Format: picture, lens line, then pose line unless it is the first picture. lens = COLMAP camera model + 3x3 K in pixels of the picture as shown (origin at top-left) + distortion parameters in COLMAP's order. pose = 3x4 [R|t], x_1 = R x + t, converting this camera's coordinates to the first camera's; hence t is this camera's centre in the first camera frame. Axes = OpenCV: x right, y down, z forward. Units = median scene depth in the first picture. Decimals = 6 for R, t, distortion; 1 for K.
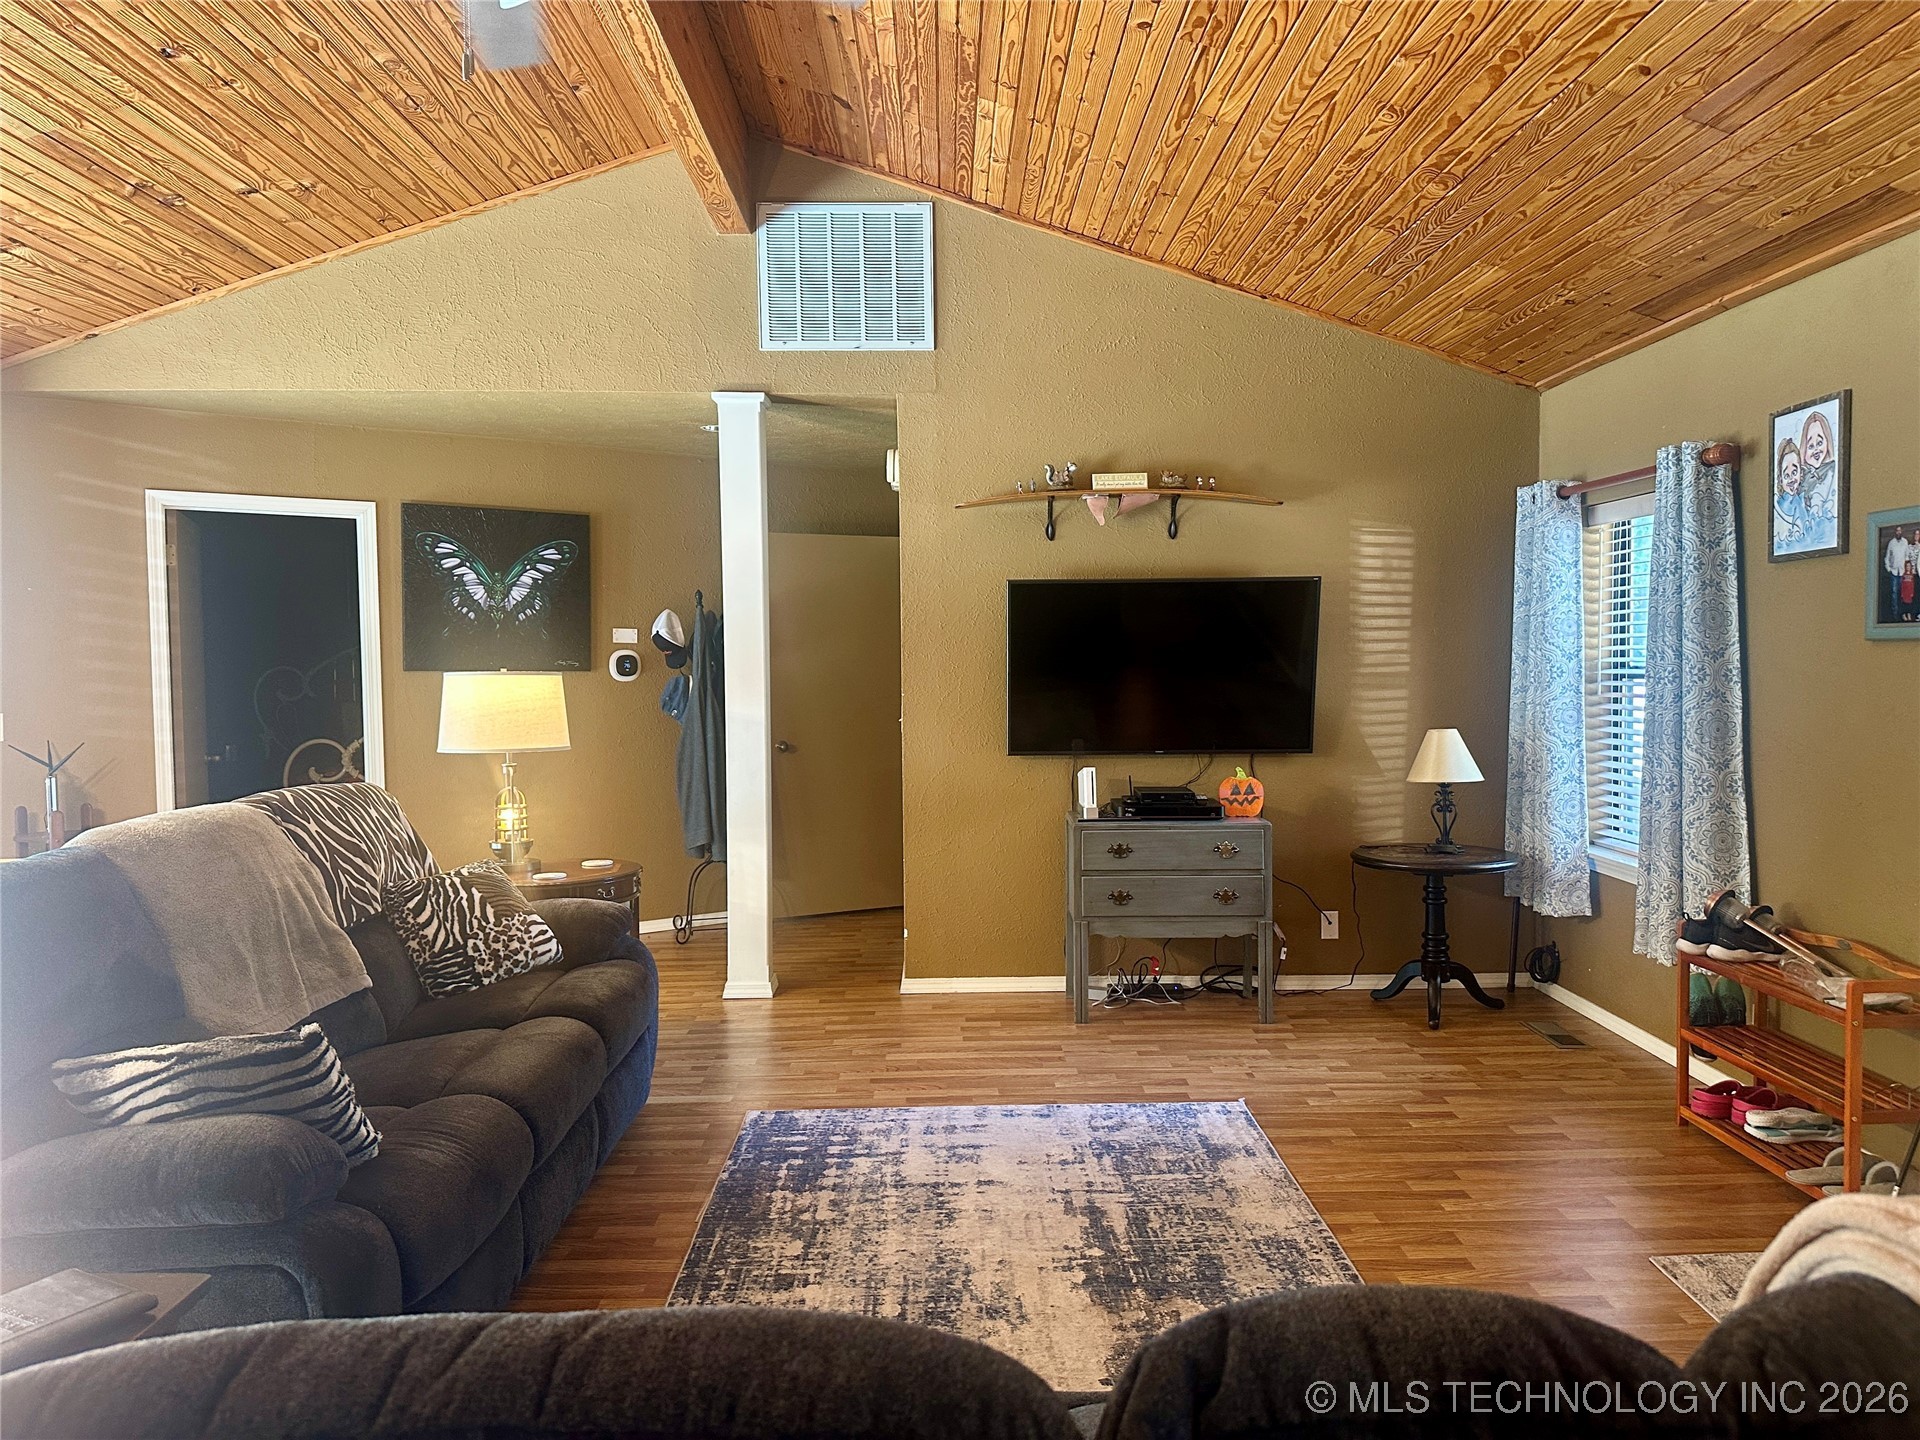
lens RADIAL K [[1338.1, 0, 968.3], [0, 1338.1, 720.6], [0, 0, 1]] dist [0.063060, -0.070363]
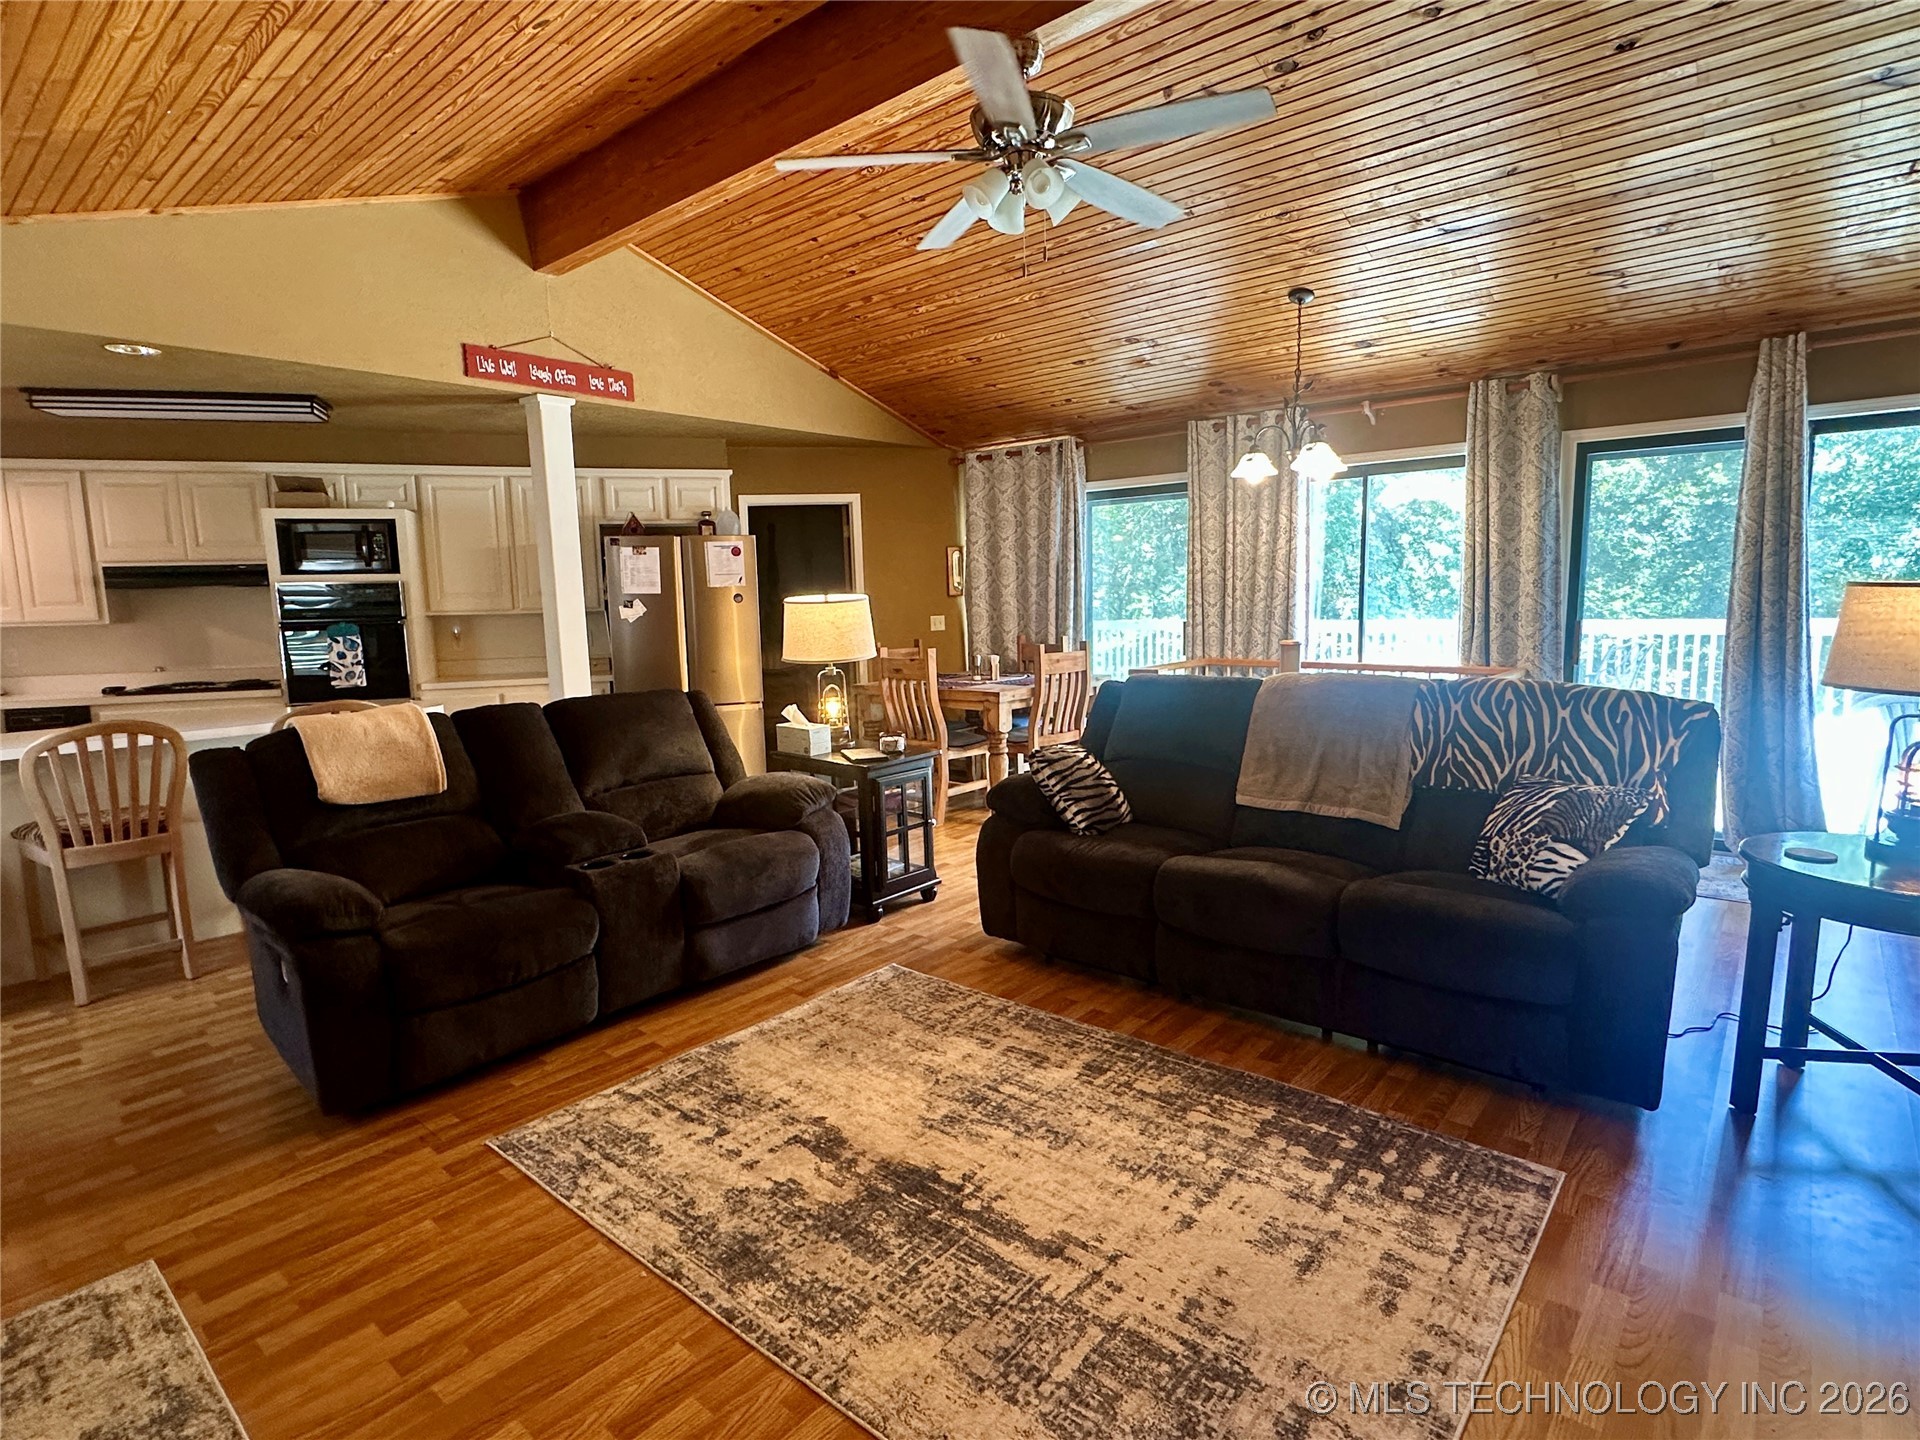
lens RADIAL K [[985.8, 0, 950.2], [0, 985.8, 727.2], [0, 0, 1]] dist [-0.001965, -0.001526]
pose [[-0.669767, 0.125915, -0.731818, 0.444598], [-0.005403, 0.984666, 0.174365, -0.052894], [0.742551, 0.120738, -0.658817, 1.081486]]
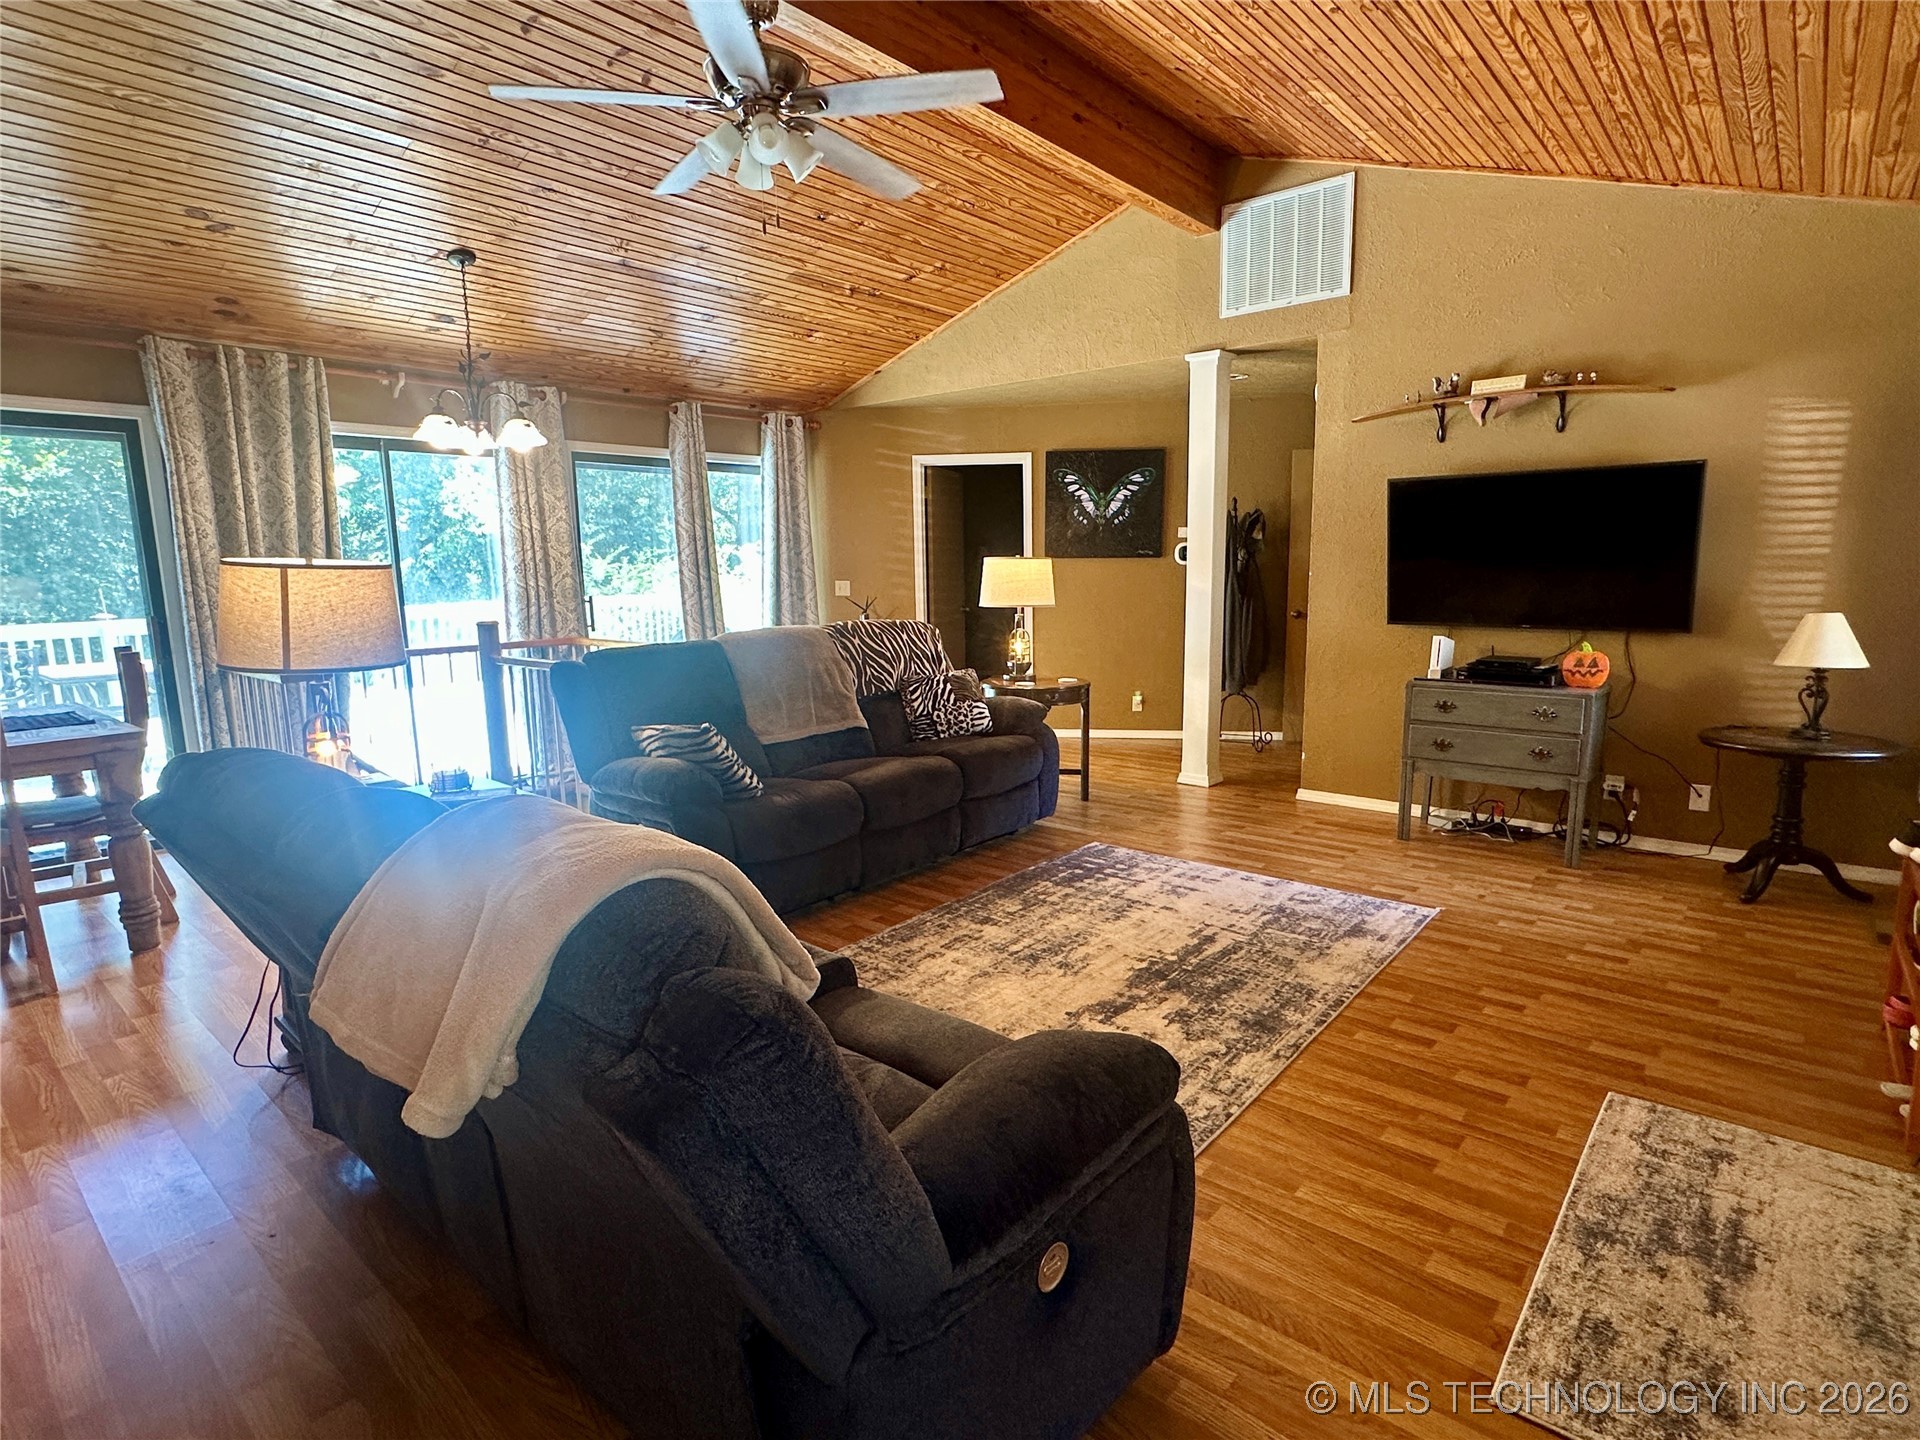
lens RADIAL K [[985.8, 0, 957.4], [0, 985.8, 722.6], [0, 0, 1]] dist [-0.001965, -0.001526]
pose [[0.746511, 0.104864, -0.657058, 0.452537], [-0.022129, 0.990869, 0.132999, 0.005538], [0.665005, -0.084745, 0.742015, 0.062216]]
